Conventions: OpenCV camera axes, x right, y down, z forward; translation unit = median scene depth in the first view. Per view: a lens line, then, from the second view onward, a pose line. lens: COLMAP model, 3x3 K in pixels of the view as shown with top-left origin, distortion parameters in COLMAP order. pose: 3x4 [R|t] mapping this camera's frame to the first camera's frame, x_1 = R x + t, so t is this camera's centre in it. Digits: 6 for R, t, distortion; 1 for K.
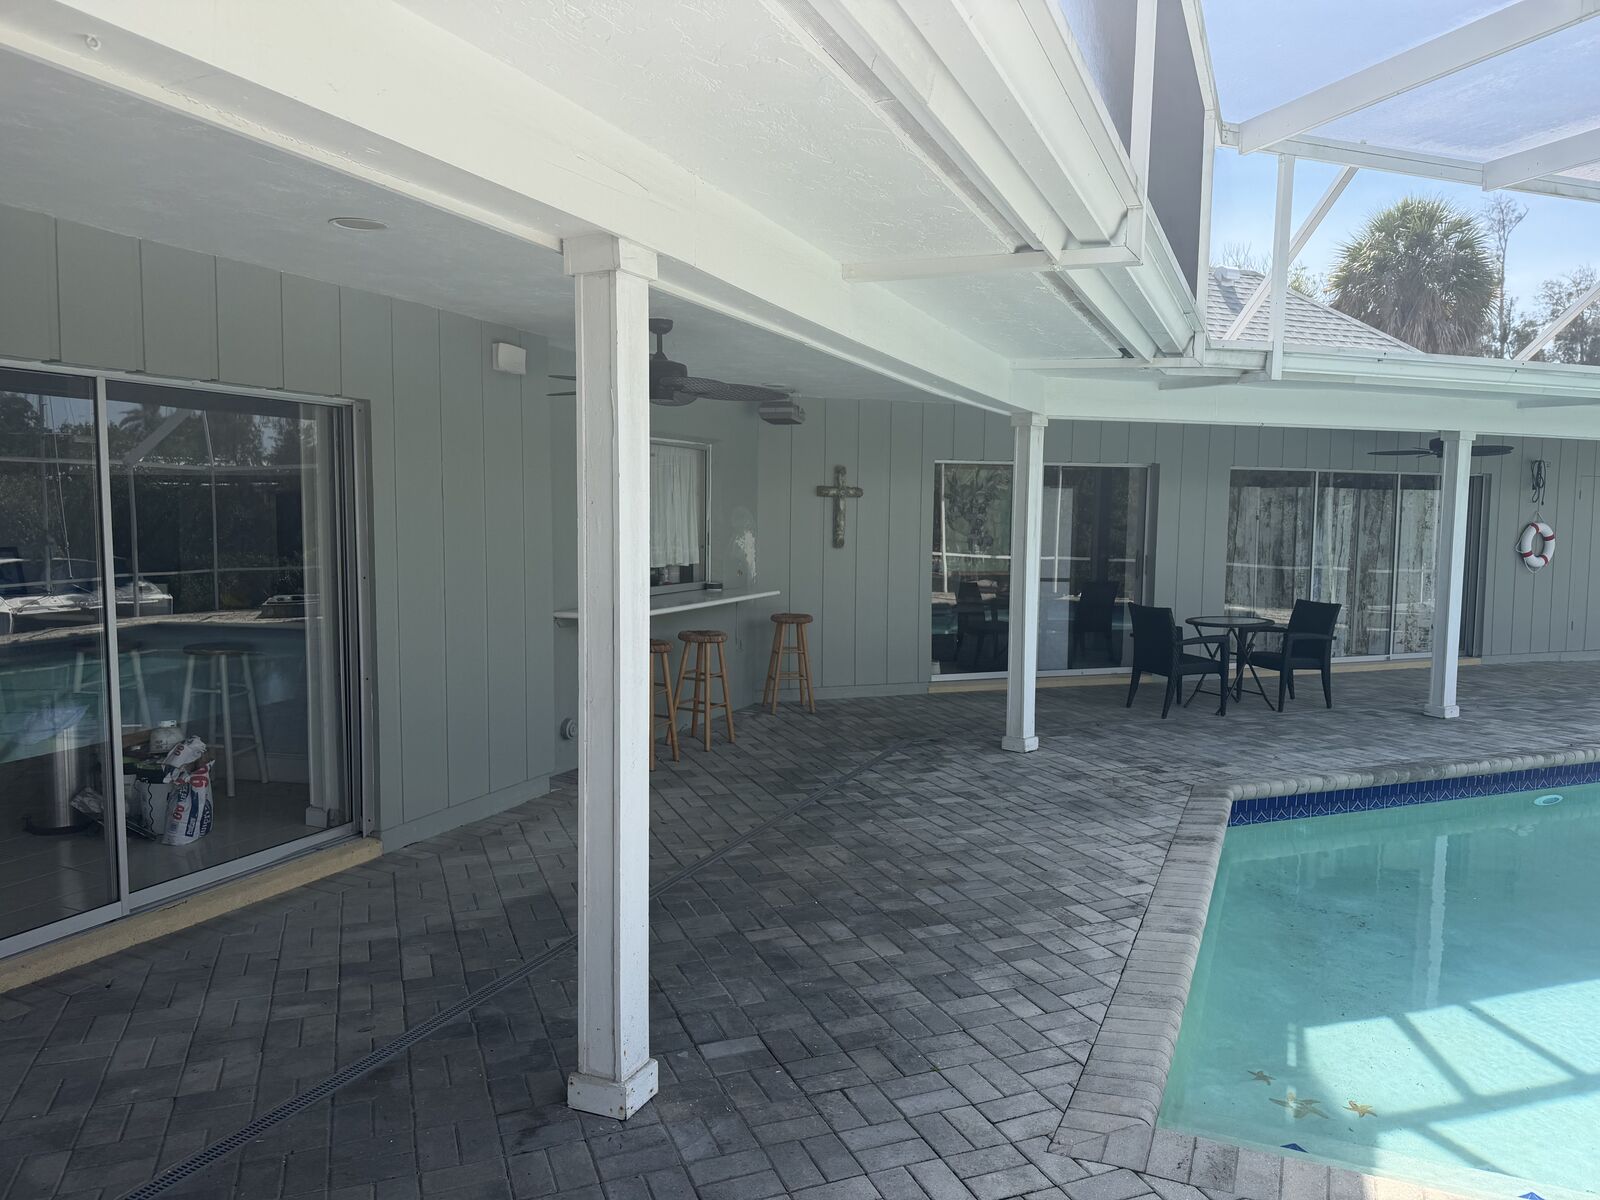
lens RADIAL K [[1120.4, 0, 810.8], [0, 1120.4, 606.7], [0, 0, 1]] dist [0.034593, -0.039277]
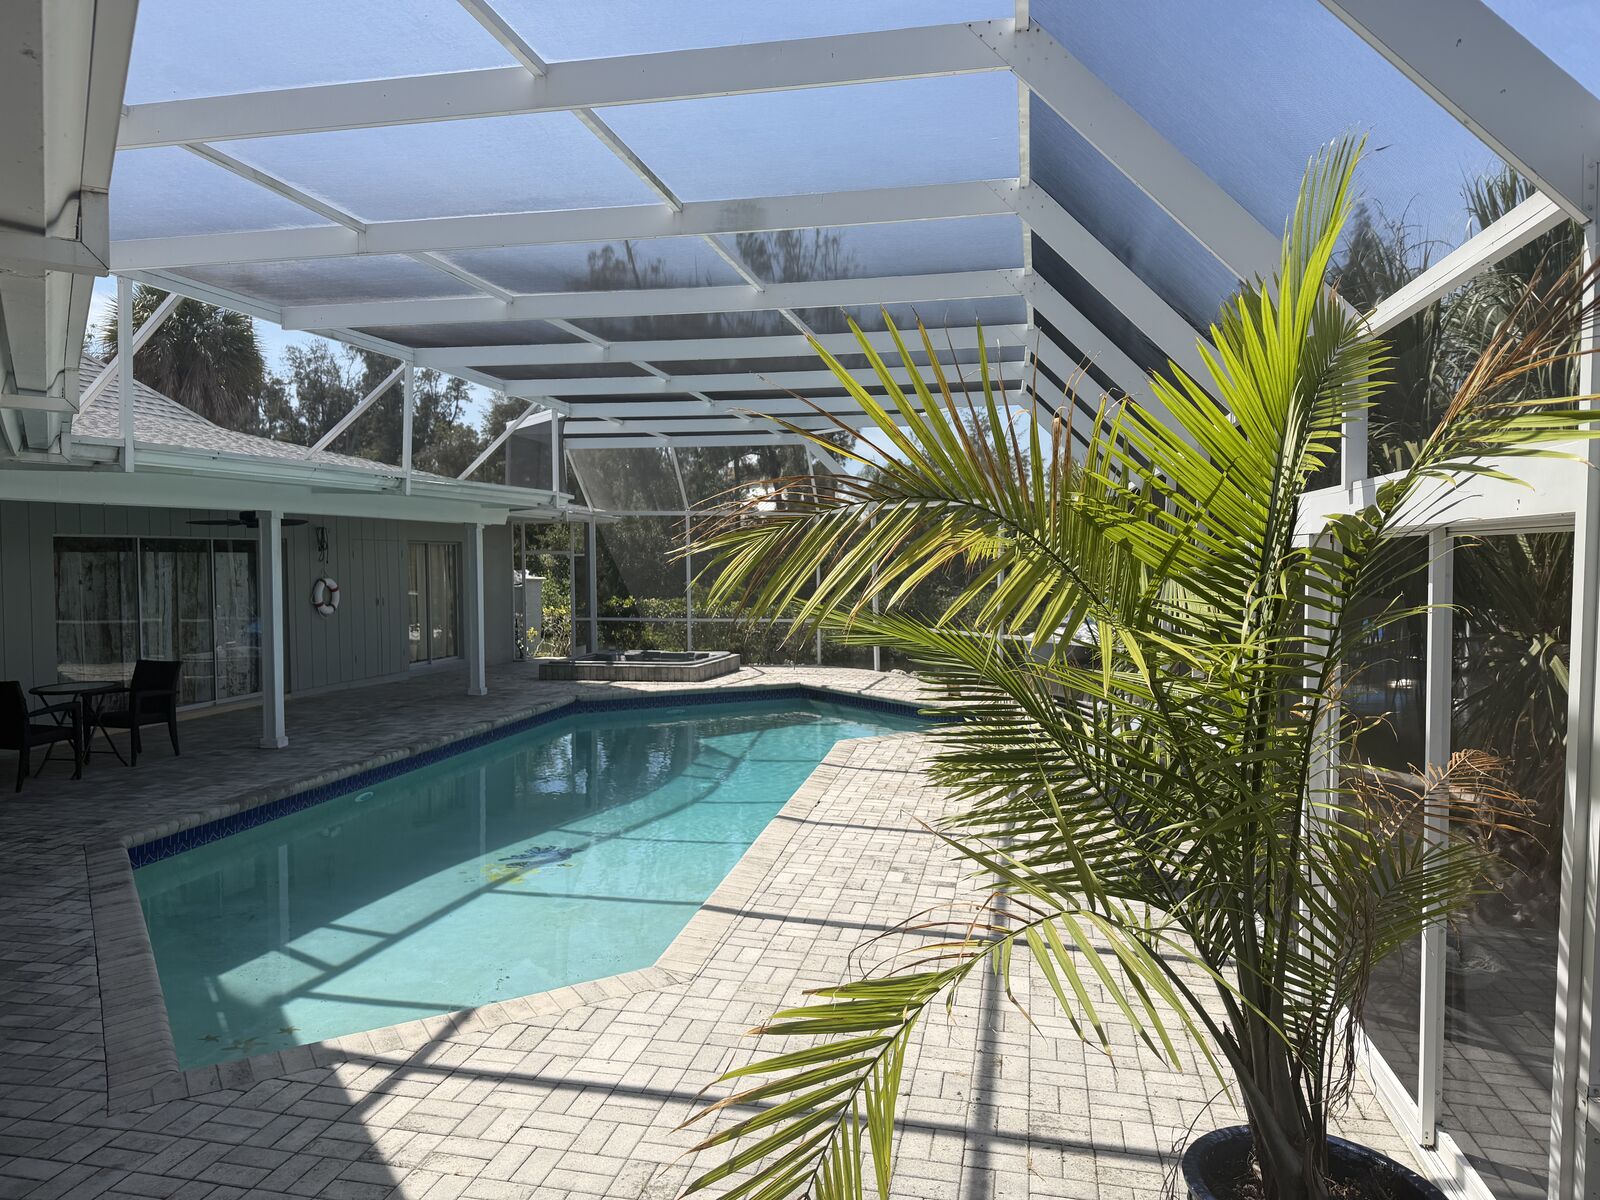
lens RADIAL K [[1120.4, 0, 810.8], [0, 1120.4, 606.7], [0, 0, 1]] dist [0.034593, -0.039277]
pose [[0.540006, -0.049424, 0.840209, -0.132045], [0.078065, 0.996912, 0.008470, -0.017134], [-0.838033, 0.061017, 0.542197, -0.134816]]
